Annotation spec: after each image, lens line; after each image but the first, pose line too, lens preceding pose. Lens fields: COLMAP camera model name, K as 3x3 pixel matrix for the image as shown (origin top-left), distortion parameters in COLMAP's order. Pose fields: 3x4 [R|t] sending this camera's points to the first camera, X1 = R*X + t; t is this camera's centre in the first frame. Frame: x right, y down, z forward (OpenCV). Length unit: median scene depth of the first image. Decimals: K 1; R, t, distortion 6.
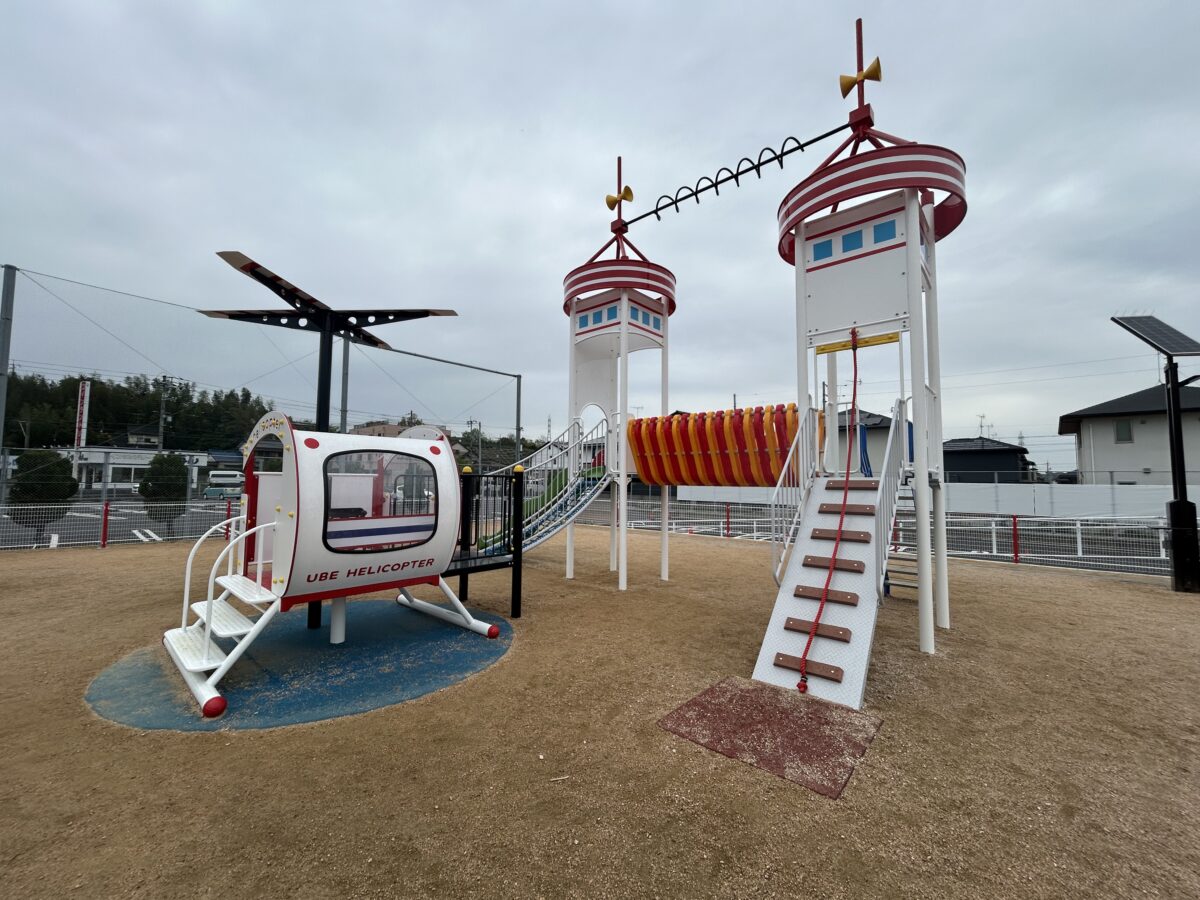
lens RADIAL K [[488.1, 0, 597.6], [0, 488.1, 451.9], [0, 0, 1]] dist [0.001582, 0.000112]
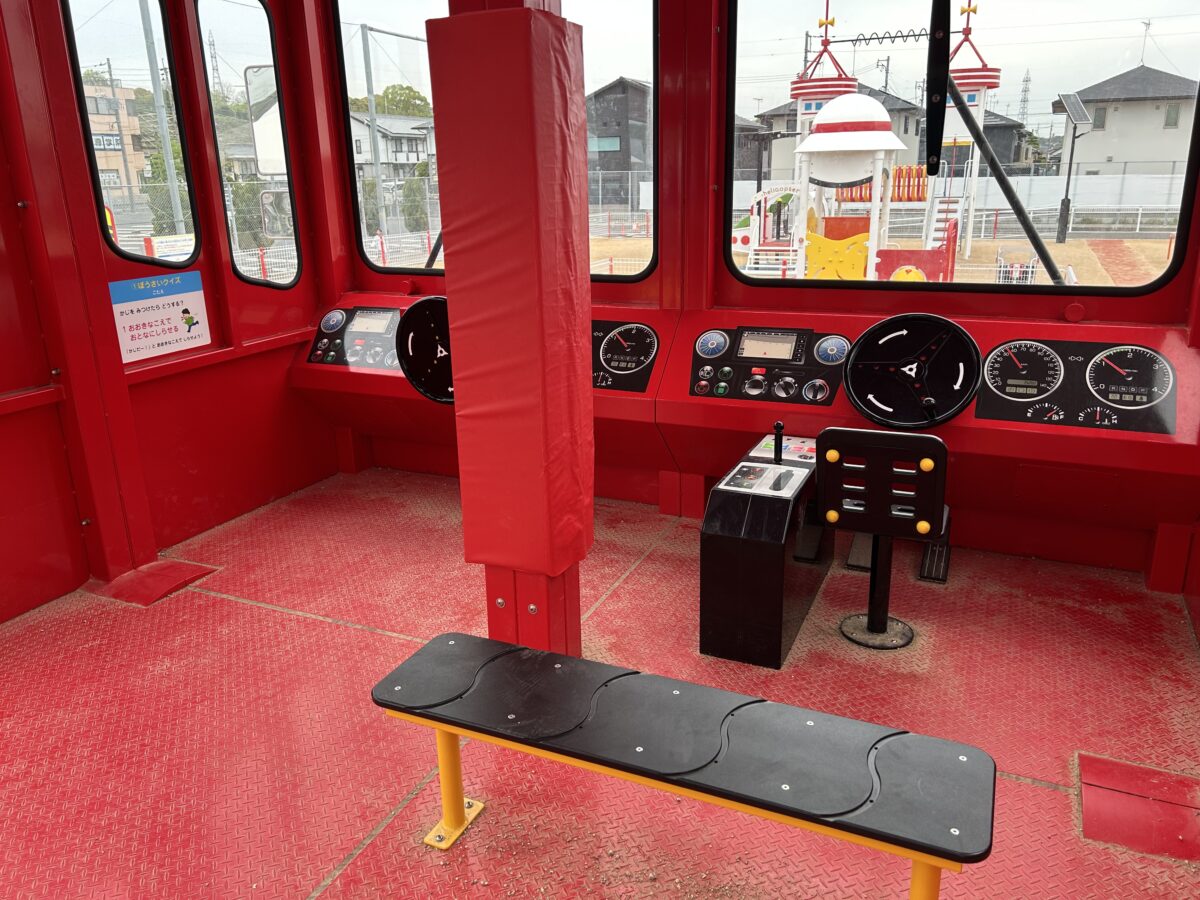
lens RADIAL K [[908.5, 0, 601.5], [0, 908.5, 448.6], [0, 0, 1]] dist [0.064269, -0.059954]
pose [[0.952143, -0.116454, 0.282598, -1.175162], [0.010551, 0.936546, 0.350386, -0.182412], [-0.305469, -0.330636, 0.892955, -1.378236]]
